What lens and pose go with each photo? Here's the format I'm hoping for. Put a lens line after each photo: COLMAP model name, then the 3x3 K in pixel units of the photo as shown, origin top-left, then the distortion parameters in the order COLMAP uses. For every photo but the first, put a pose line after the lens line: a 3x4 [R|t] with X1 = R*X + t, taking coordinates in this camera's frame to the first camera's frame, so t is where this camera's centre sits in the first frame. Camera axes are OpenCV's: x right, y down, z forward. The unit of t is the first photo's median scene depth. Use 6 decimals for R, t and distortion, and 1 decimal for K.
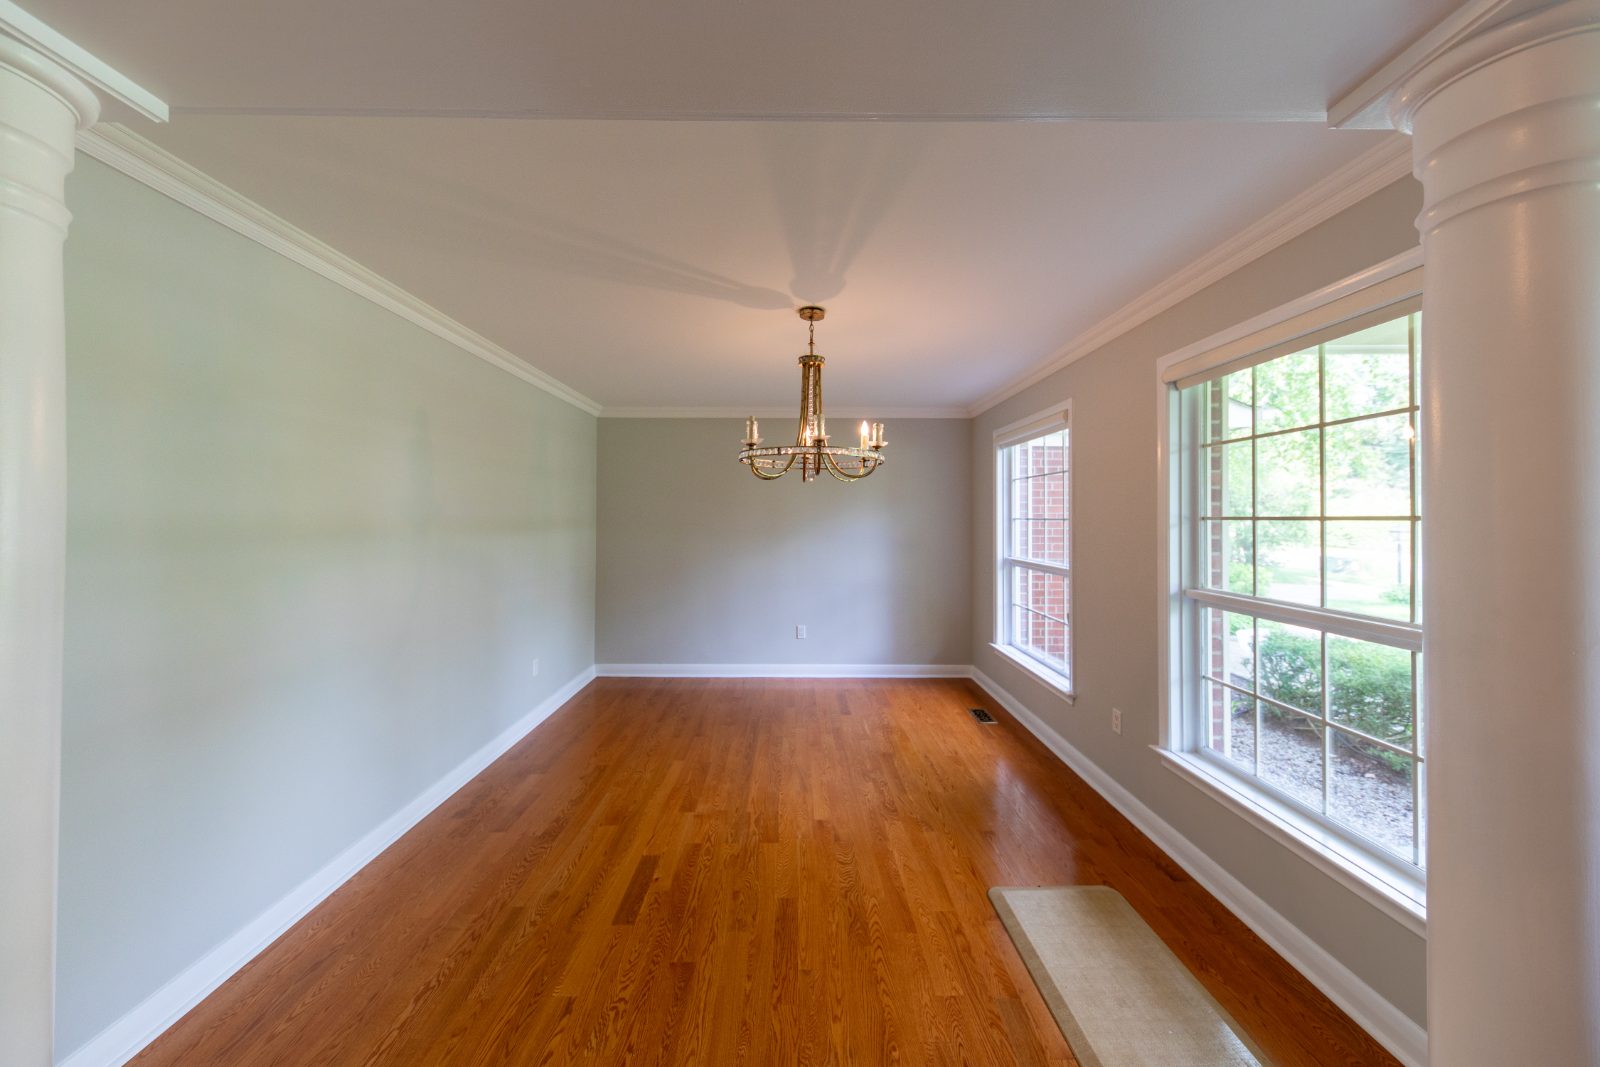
lens RADIAL K [[559.4, 0, 793.8], [0, 559.4, 519.9], [0, 0, 1]] dist [0.000537, -0.003288]
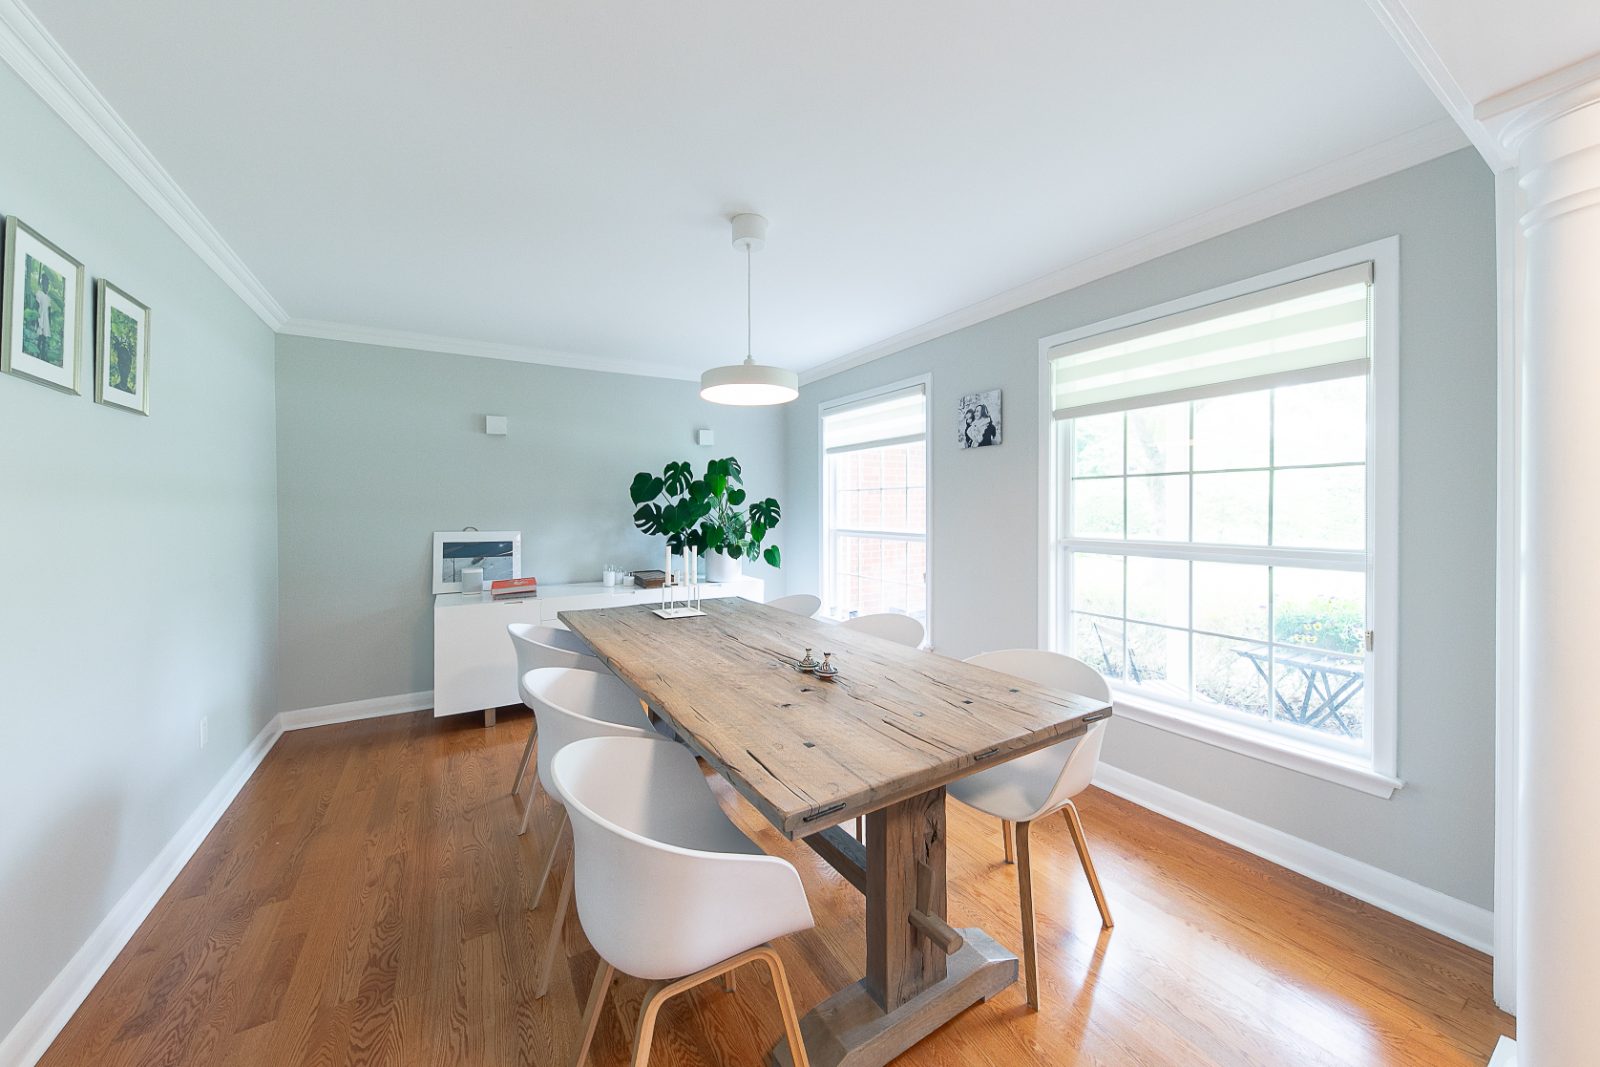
lens RADIAL K [[559.4, 0, 793.8], [0, 559.4, 519.9], [0, 0, 1]] dist [0.000537, -0.003288]
pose [[0.853413, -0.015480, 0.521005, -0.342616], [0.007472, 0.999820, 0.017468, 0.051808], [-0.521181, -0.011015, 0.853375, 0.254811]]
